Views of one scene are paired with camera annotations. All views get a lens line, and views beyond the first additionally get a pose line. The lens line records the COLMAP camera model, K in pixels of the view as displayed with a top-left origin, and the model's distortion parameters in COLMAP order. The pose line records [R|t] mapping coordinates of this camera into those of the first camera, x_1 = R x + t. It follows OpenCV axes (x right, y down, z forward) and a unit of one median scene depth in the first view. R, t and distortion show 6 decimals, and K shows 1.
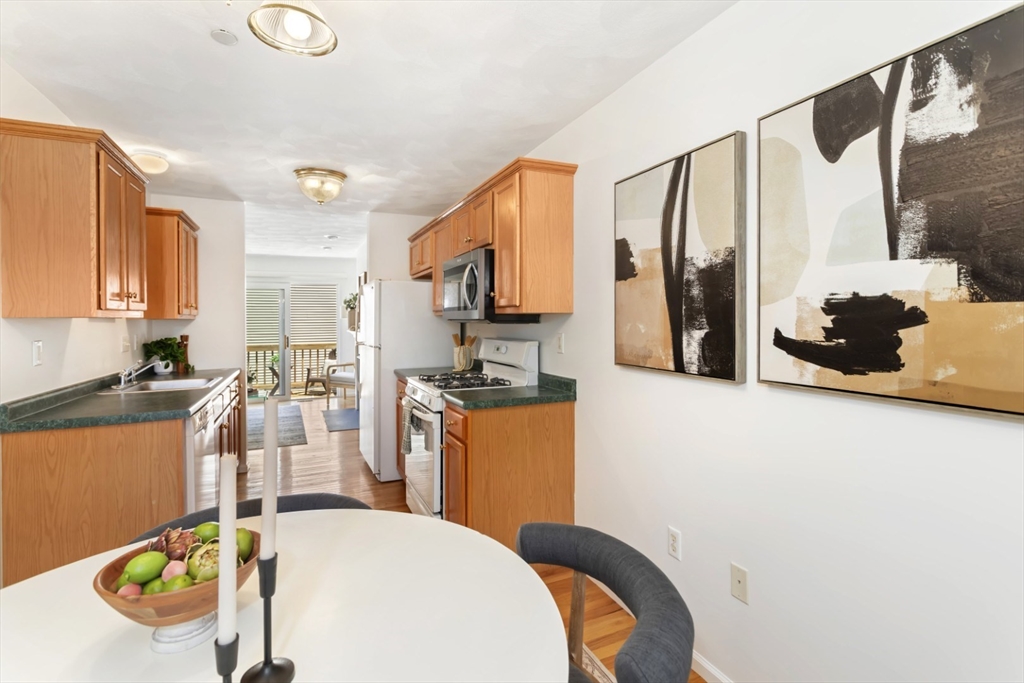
lens RADIAL K [[484.5, 0, 514.2], [0, 484.5, 320.0], [0, 0, 1]] dist [0.002061, 0.001179]
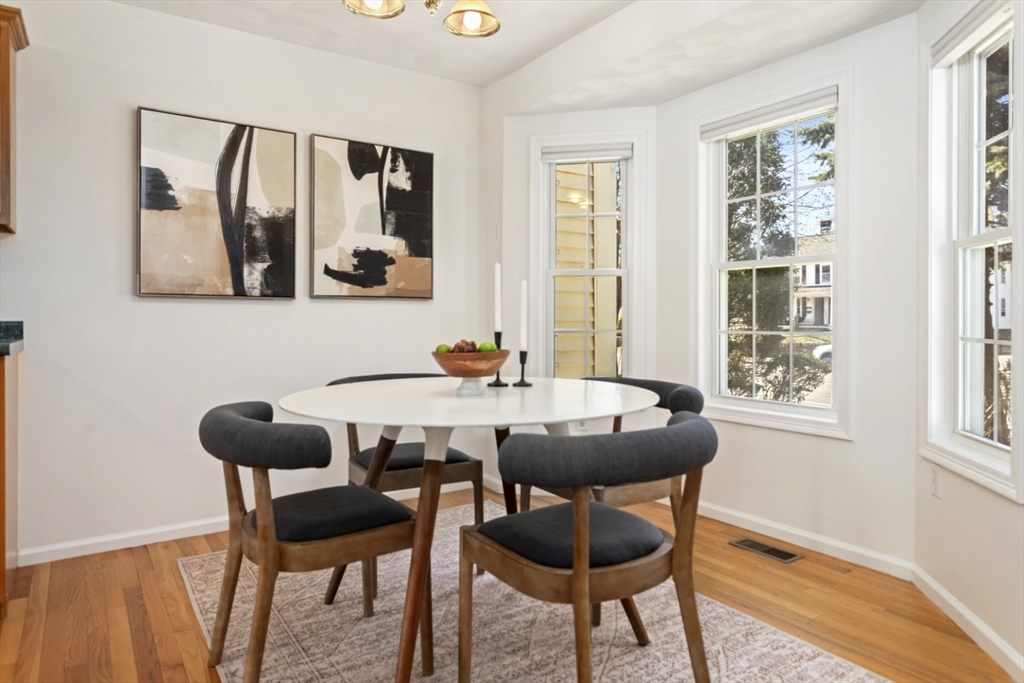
lens RADIAL K [[630.5, 0, 510.4], [0, 630.5, 326.7], [0, 0, 1]] dist [-0.002840, -0.000071]
pose [[-0.162626, -0.005749, 0.986671, -1.451376], [0.001370, 0.999981, 0.006052, 0.187149], [-0.986687, 0.002336, -0.162615, 0.600870]]
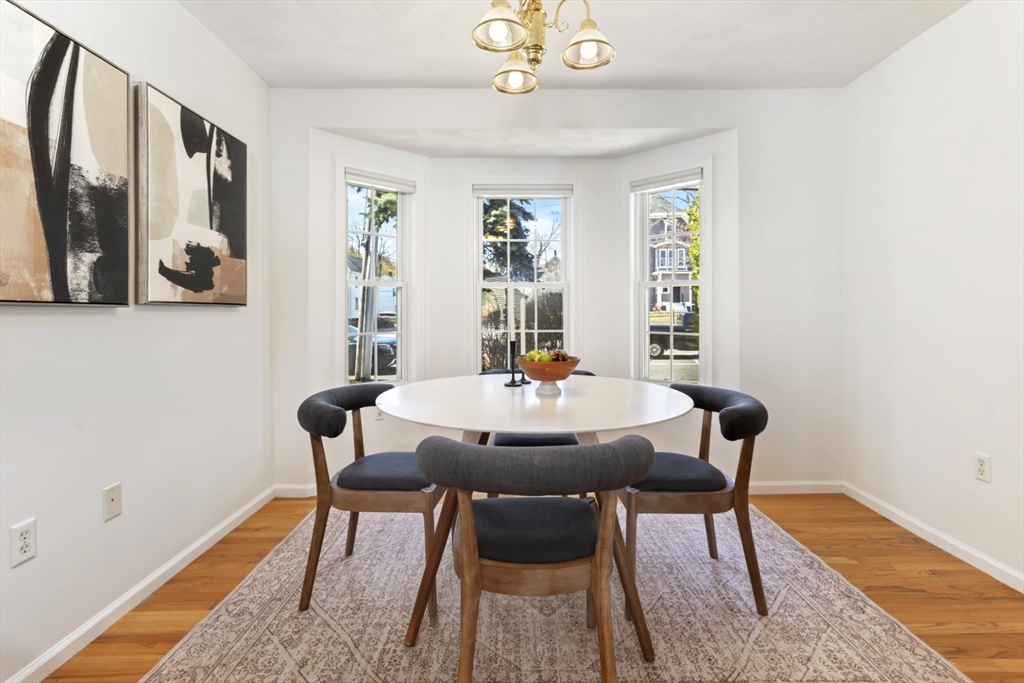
lens RADIAL K [[491.4, 0, 511.7], [0, 491.4, 315.9], [0, 0, 1]] dist [-0.000960, 0.000629]
pose [[-0.908865, 0.003399, 0.417076, -0.702365], [0.006647, 0.999958, 0.006336, 0.135987], [-0.417037, 0.008531, -0.908850, 1.494897]]
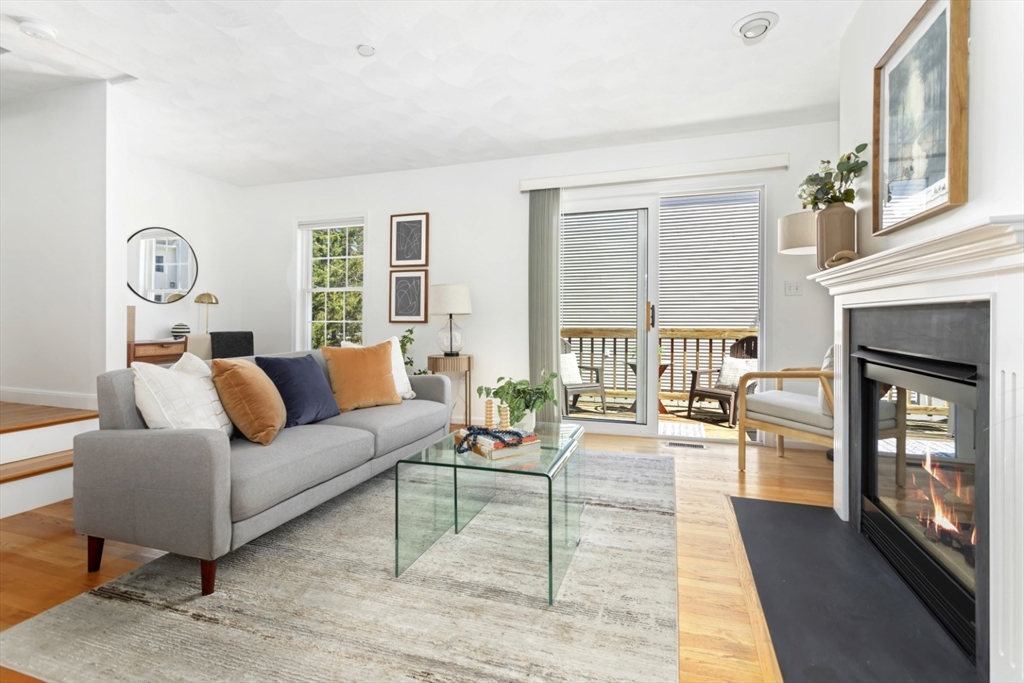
lens RADIAL K [[484.5, 0, 514.2], [0, 484.5, 320.0], [0, 0, 1]] dist [0.002061, 0.001179]
pose [[0.727213, 0.009932, -0.686340, -1.102584], [-0.006157, 0.999949, 0.007947, 0.214384], [0.686385, -0.001554, 0.727237, 2.583257]]
